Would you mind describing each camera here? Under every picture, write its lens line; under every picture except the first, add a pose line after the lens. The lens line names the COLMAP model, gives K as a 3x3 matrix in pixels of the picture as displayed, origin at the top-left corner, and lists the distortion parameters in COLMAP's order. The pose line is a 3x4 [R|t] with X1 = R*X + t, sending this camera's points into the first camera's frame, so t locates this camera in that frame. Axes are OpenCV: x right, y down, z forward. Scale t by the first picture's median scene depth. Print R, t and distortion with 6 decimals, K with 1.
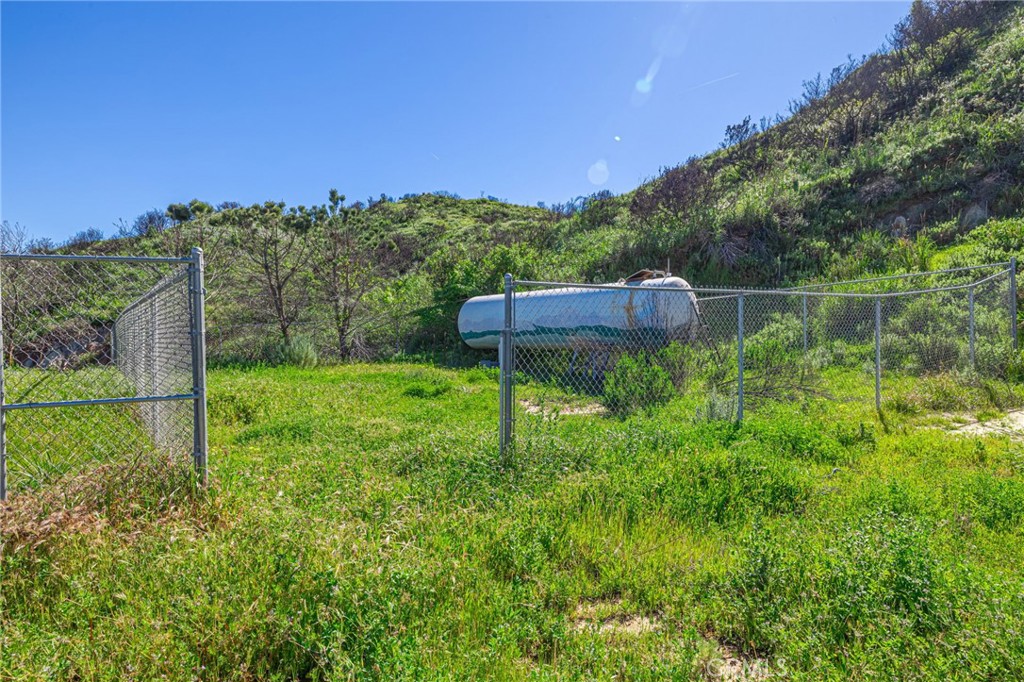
lens RADIAL K [[429.0, 0, 509.9], [0, 429.0, 340.7], [0, 0, 1]] dist [-0.000330, -0.000506]
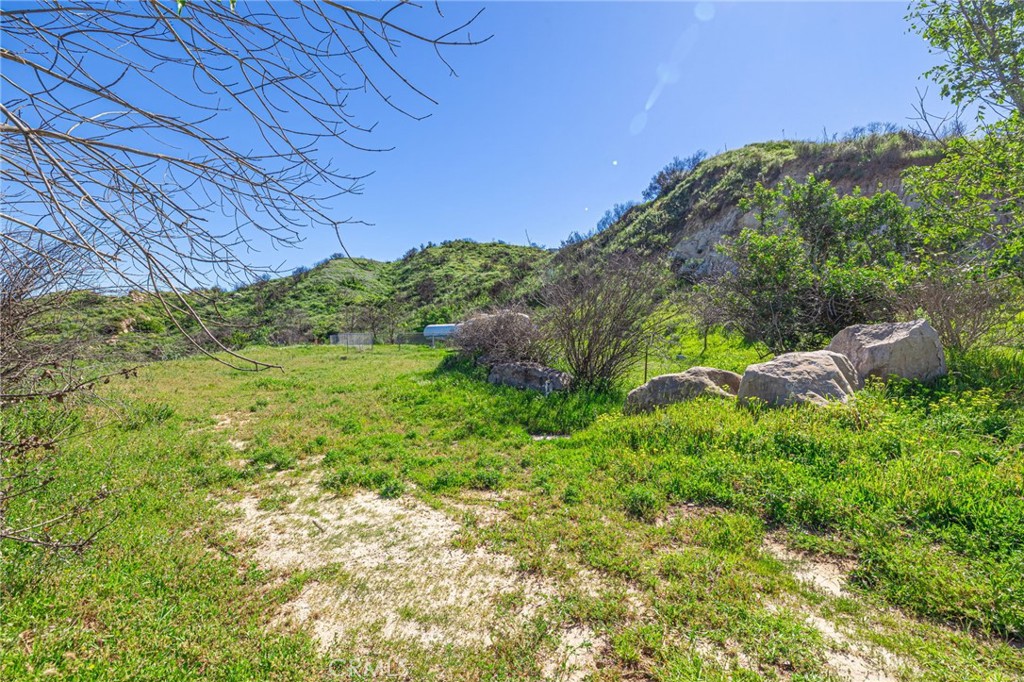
lens RADIAL K [[429.0, 0, 509.9], [0, 429.0, 340.7], [0, 0, 1]] dist [-0.000330, -0.000506]
pose [[0.987542, -0.003475, -0.157319, 0.226162], [0.004224, 0.999981, 0.004425, 0.002517], [0.157300, -0.005034, 0.987538, -0.465019]]
